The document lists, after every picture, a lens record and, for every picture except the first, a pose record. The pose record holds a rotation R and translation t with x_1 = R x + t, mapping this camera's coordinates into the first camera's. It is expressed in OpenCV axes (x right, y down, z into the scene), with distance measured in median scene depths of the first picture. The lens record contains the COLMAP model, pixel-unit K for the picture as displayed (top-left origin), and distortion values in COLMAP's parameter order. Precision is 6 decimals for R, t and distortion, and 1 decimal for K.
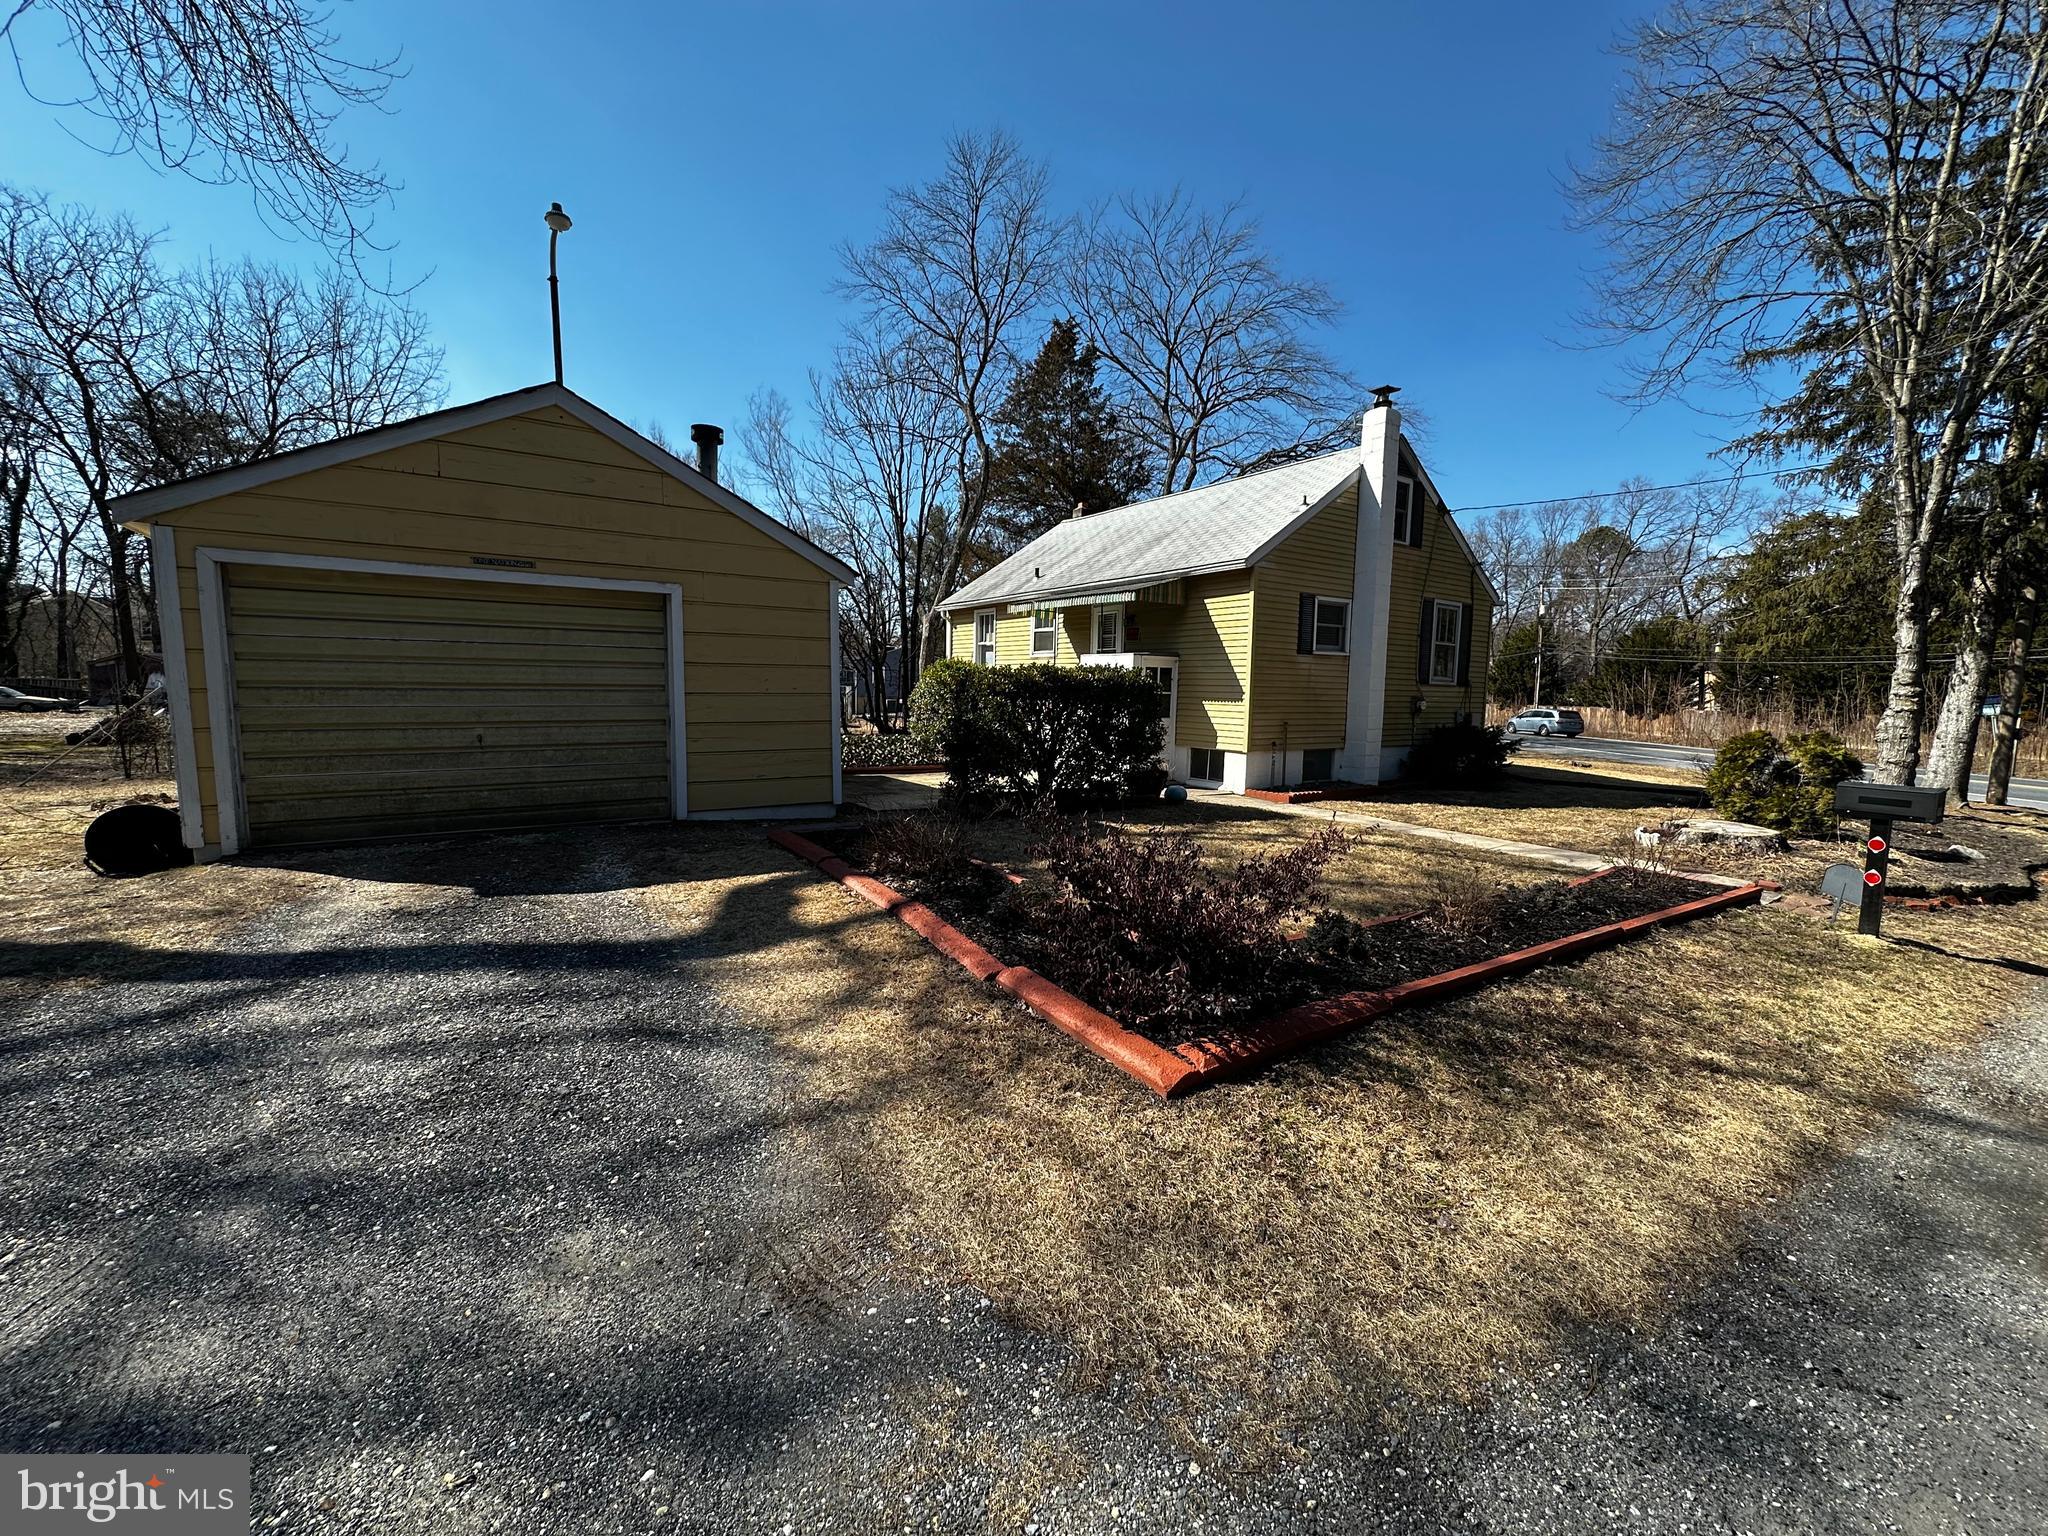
lens RADIAL K [[821.2, 0, 1018.6], [0, 821.2, 773.4], [0, 0, 1]] dist [-0.002862, -0.000054]
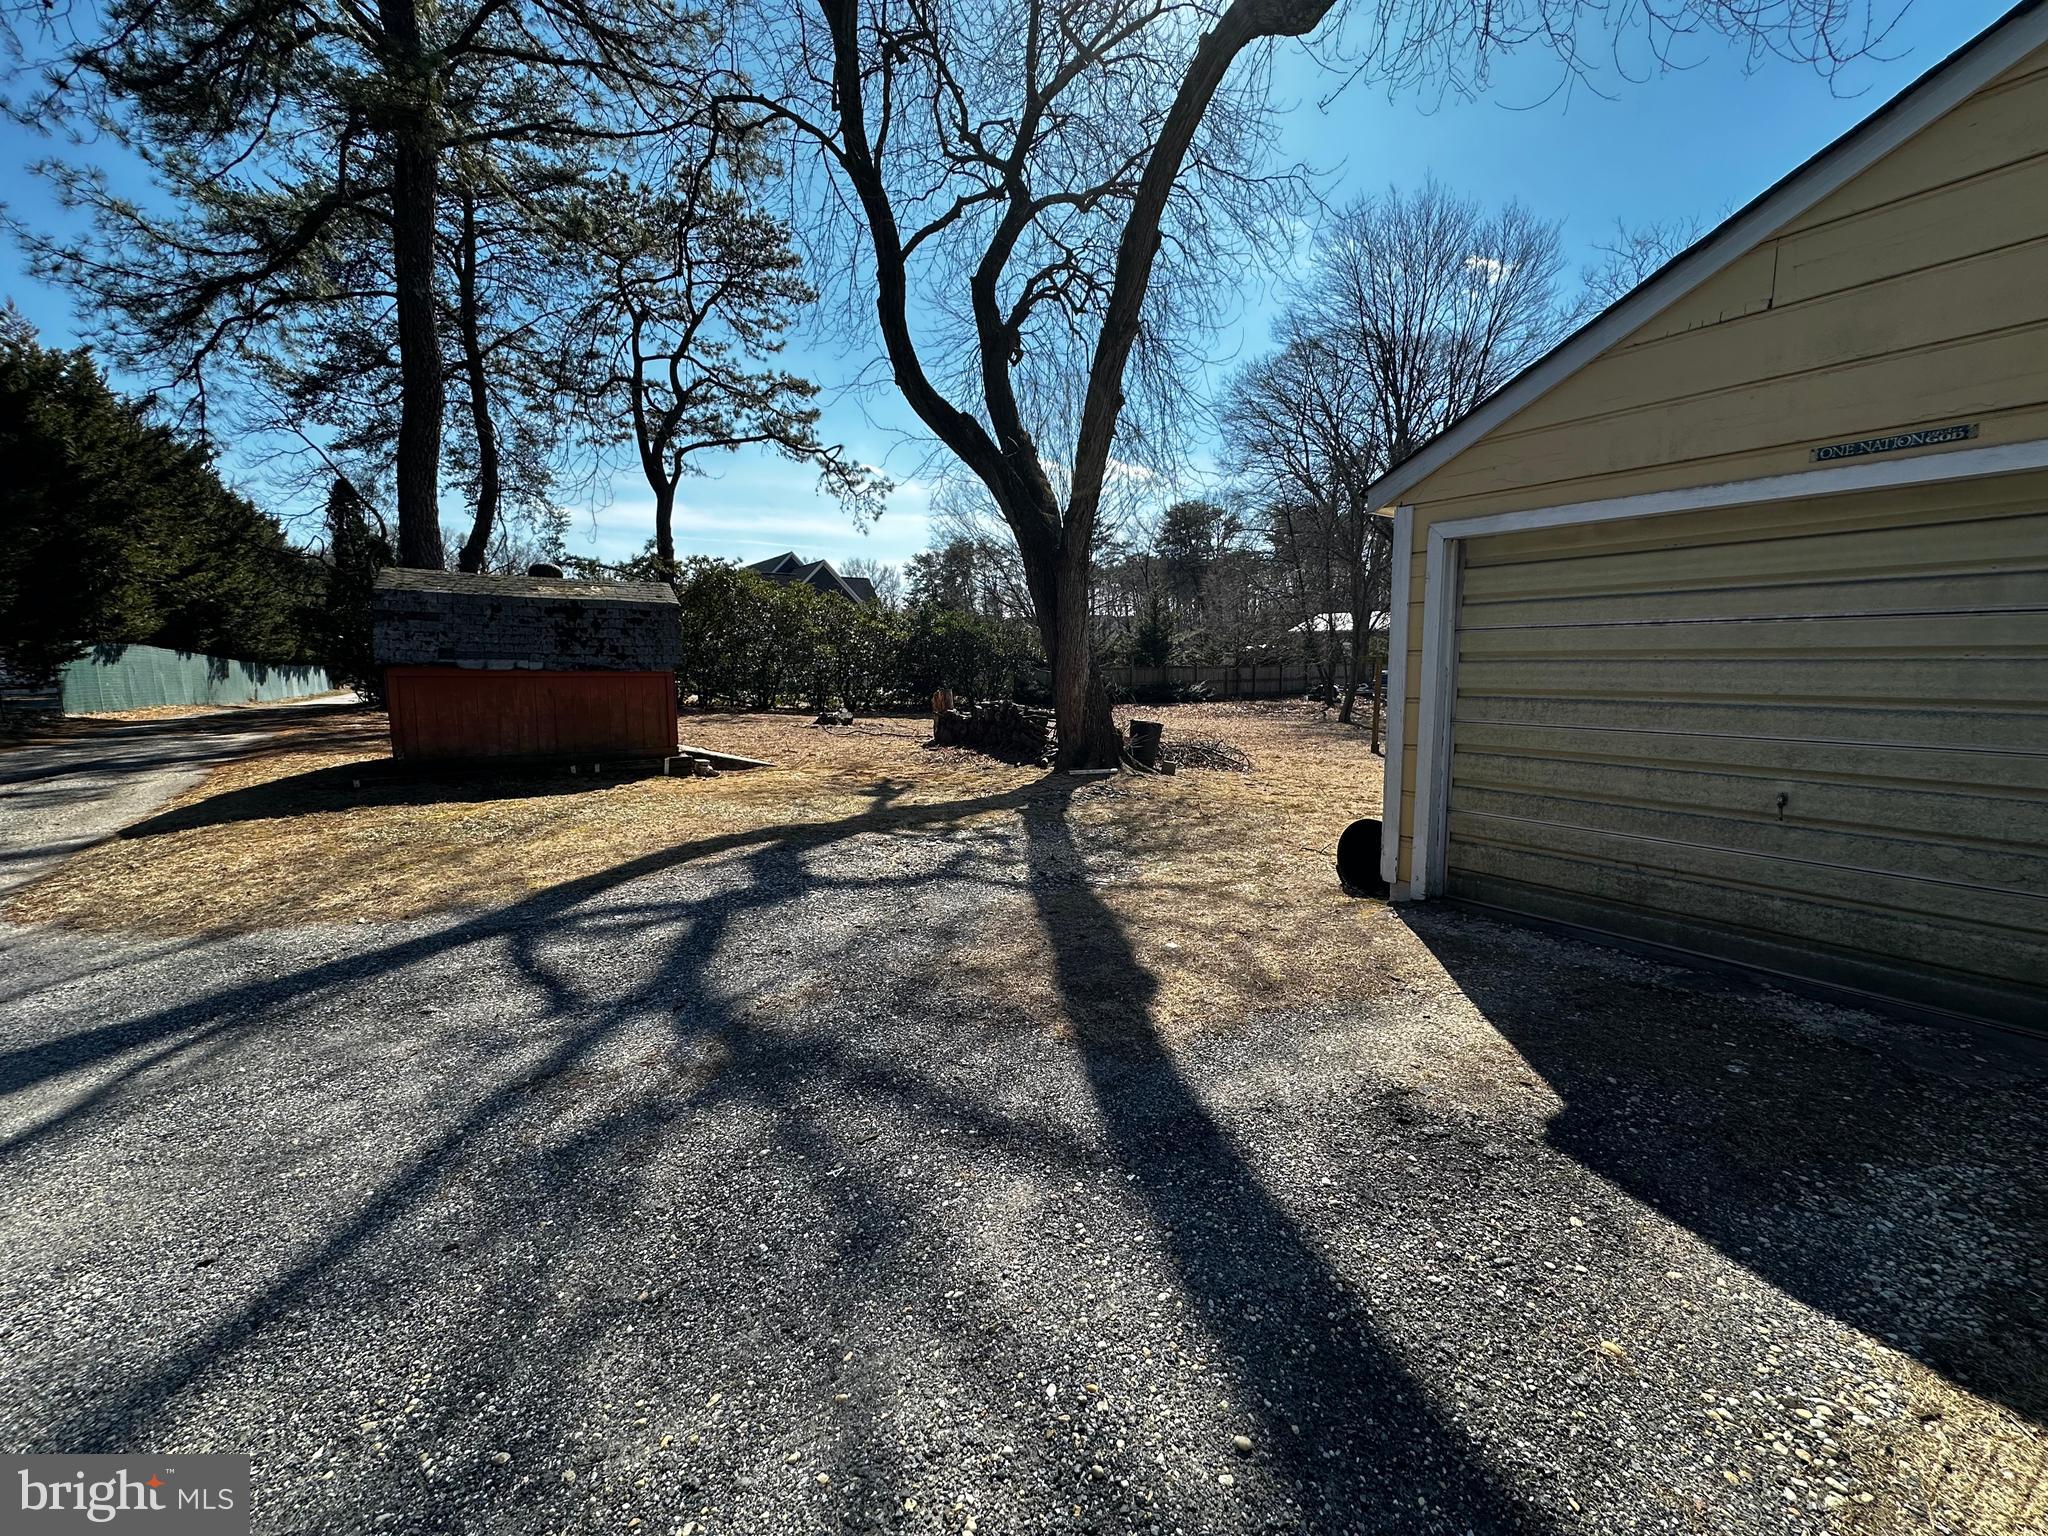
lens RADIAL K [[821.2, 0, 1023.7], [0, 821.2, 767.6], [0, 0, 1]] dist [-0.002862, -0.000054]
pose [[0.030898, 0.110813, -0.993361, -0.164926], [-0.105389, 0.988657, 0.107010, -0.075118], [0.993951, 0.101383, 0.042226, 0.536497]]
